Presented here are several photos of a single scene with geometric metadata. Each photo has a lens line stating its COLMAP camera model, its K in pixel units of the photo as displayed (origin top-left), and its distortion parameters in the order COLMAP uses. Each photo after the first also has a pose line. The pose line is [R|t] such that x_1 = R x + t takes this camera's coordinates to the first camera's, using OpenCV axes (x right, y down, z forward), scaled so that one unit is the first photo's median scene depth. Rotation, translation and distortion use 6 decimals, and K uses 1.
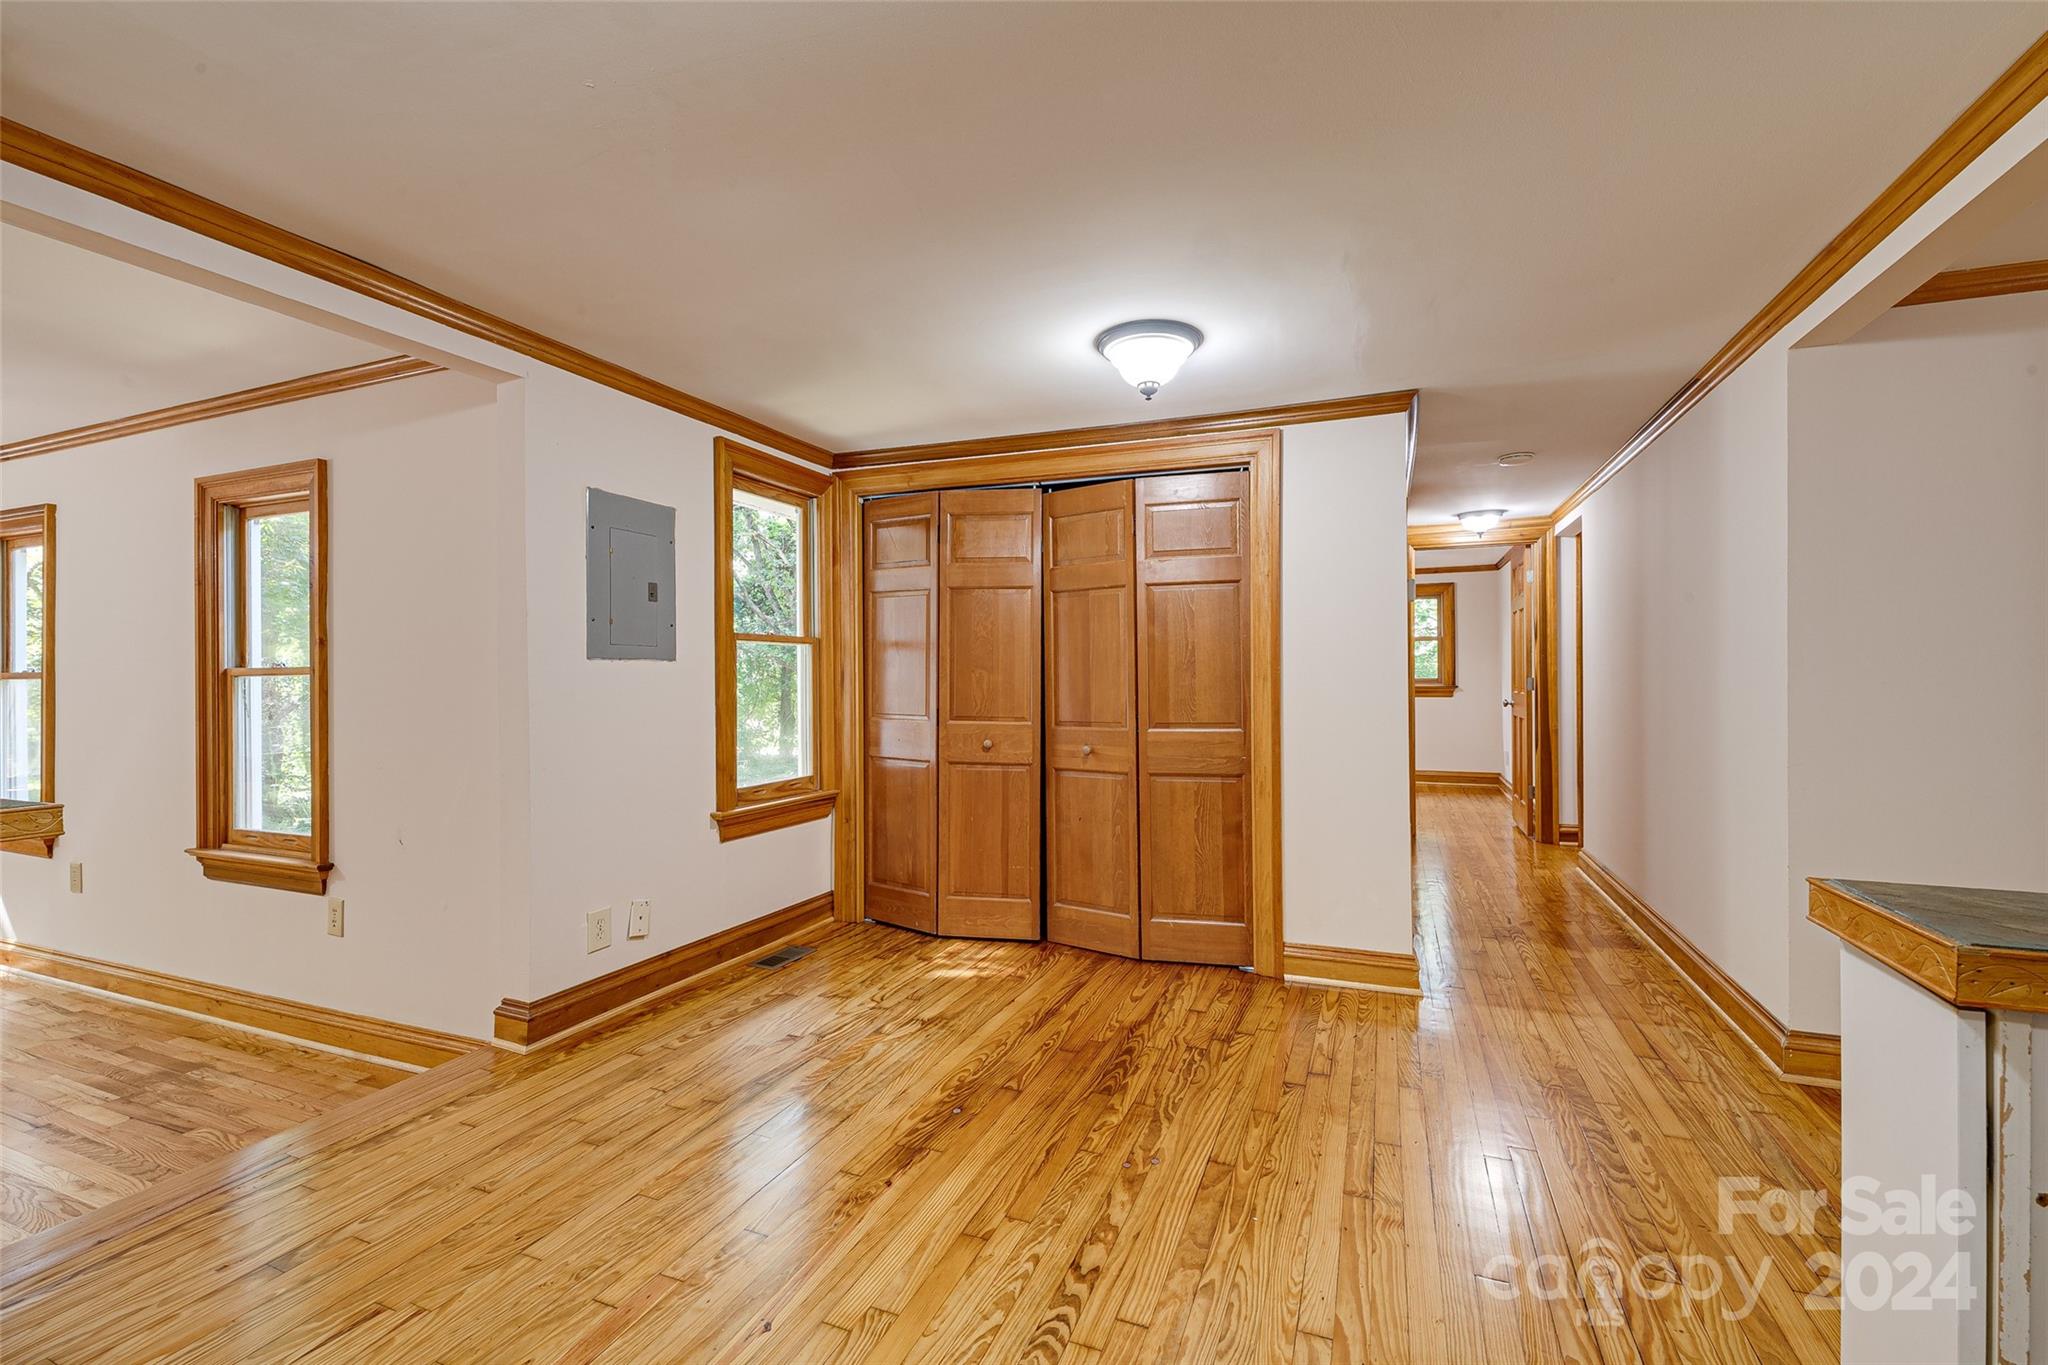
lens RADIAL K [[875.1, 0, 1034.8], [0, 875.1, 672.0], [0, 0, 1]] dist [0.010610, -0.007424]
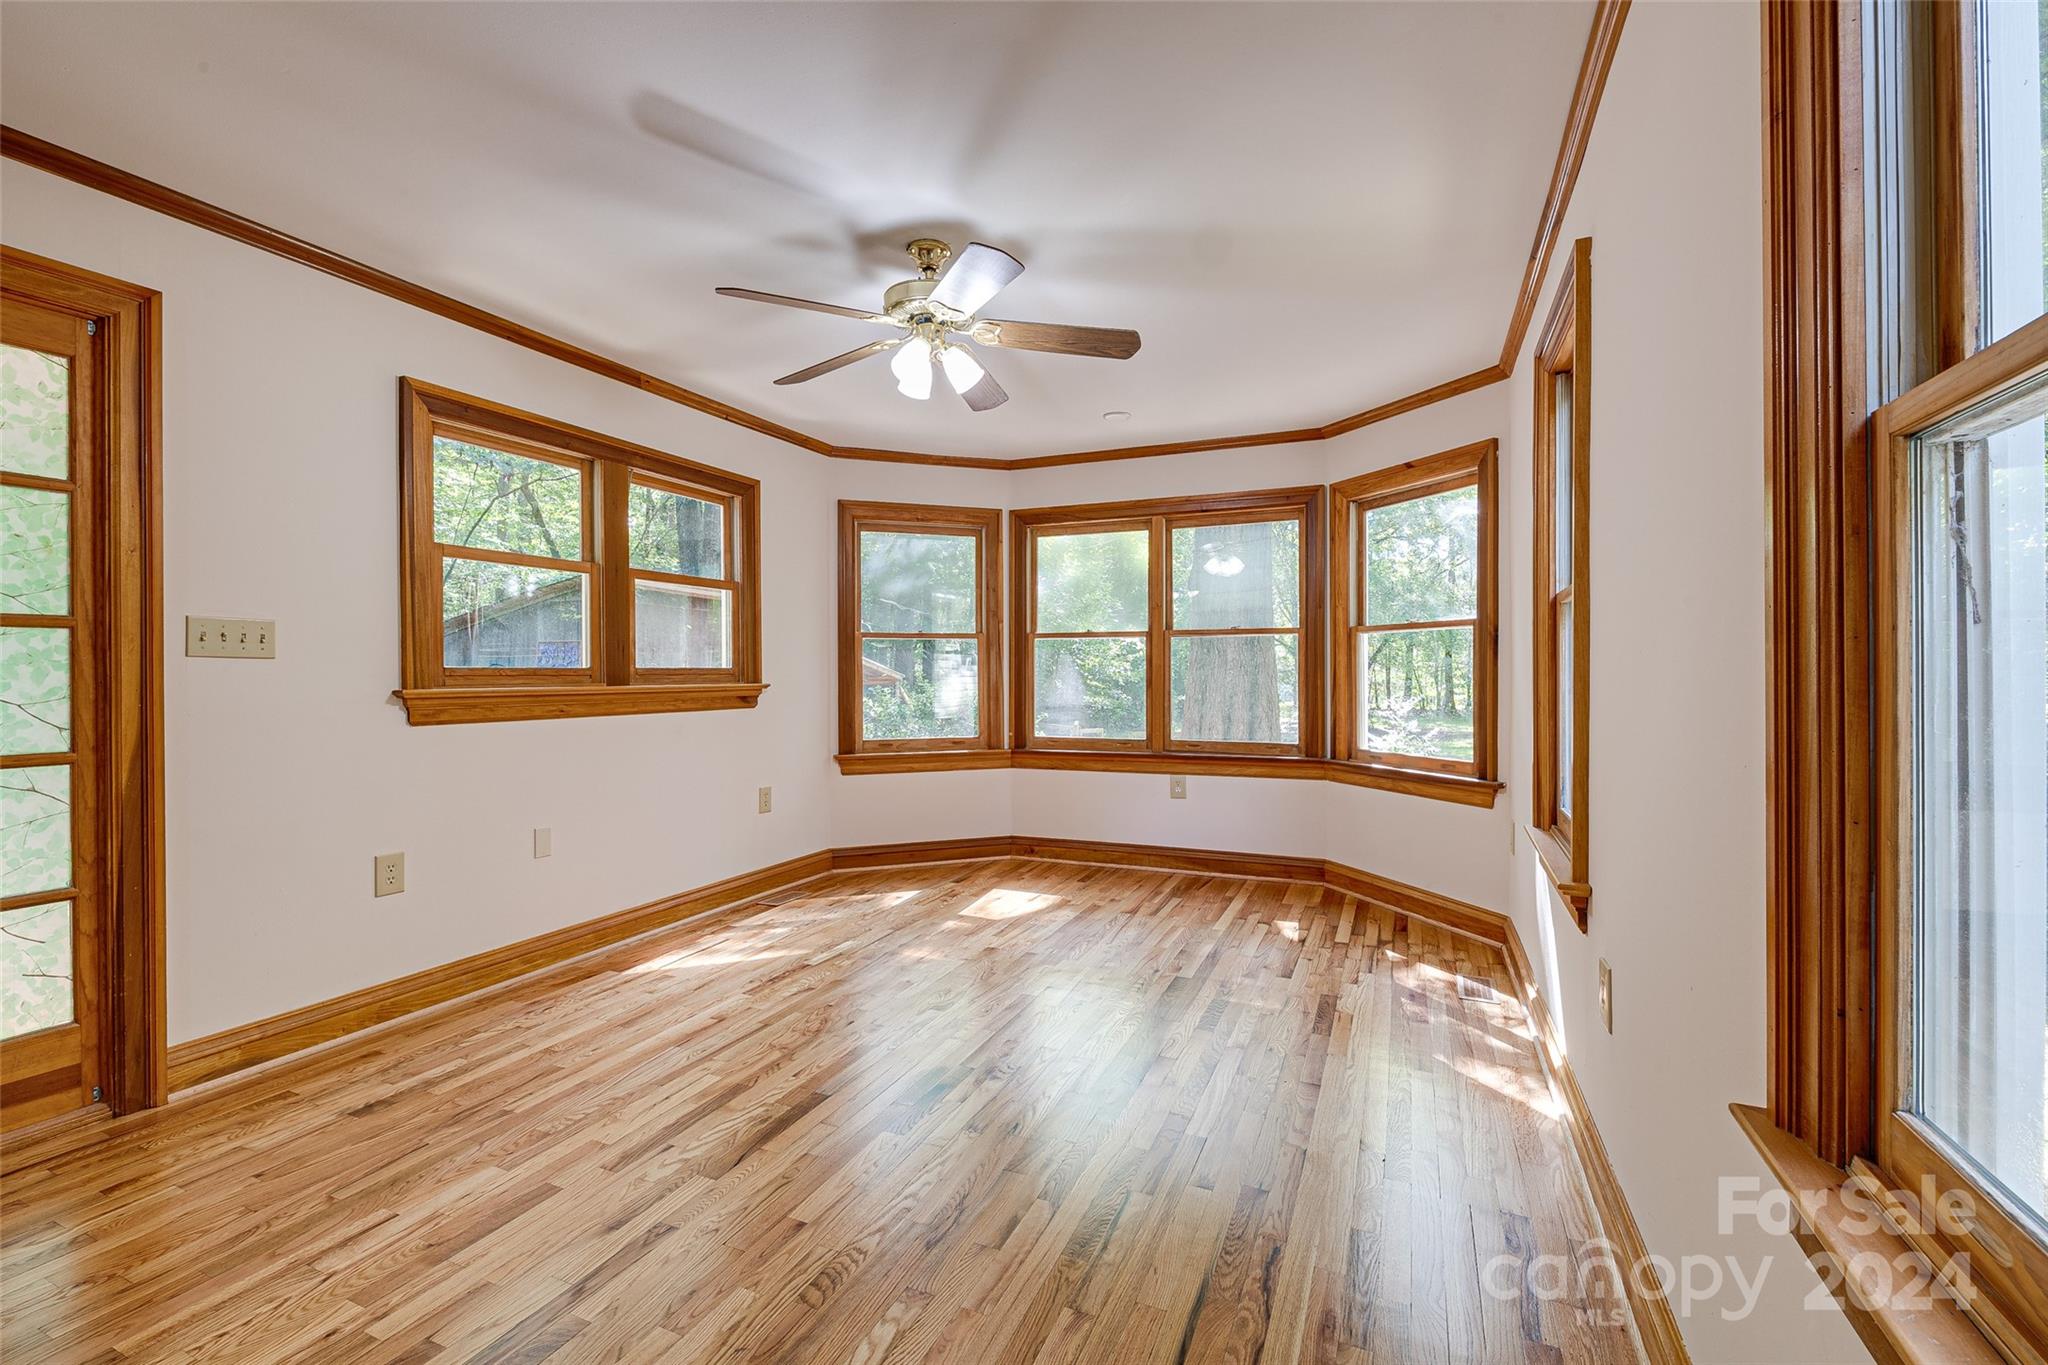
lens RADIAL K [[875.1, 0, 1014.9], [0, 875.1, 673.0], [0, 0, 1]] dist [0.010610, -0.007424]
pose [[-0.049113, 0.002667, -0.998790, -0.774606], [0.007176, 0.999972, 0.002318, 0.071525], [0.998767, -0.007054, -0.049130, 0.892214]]
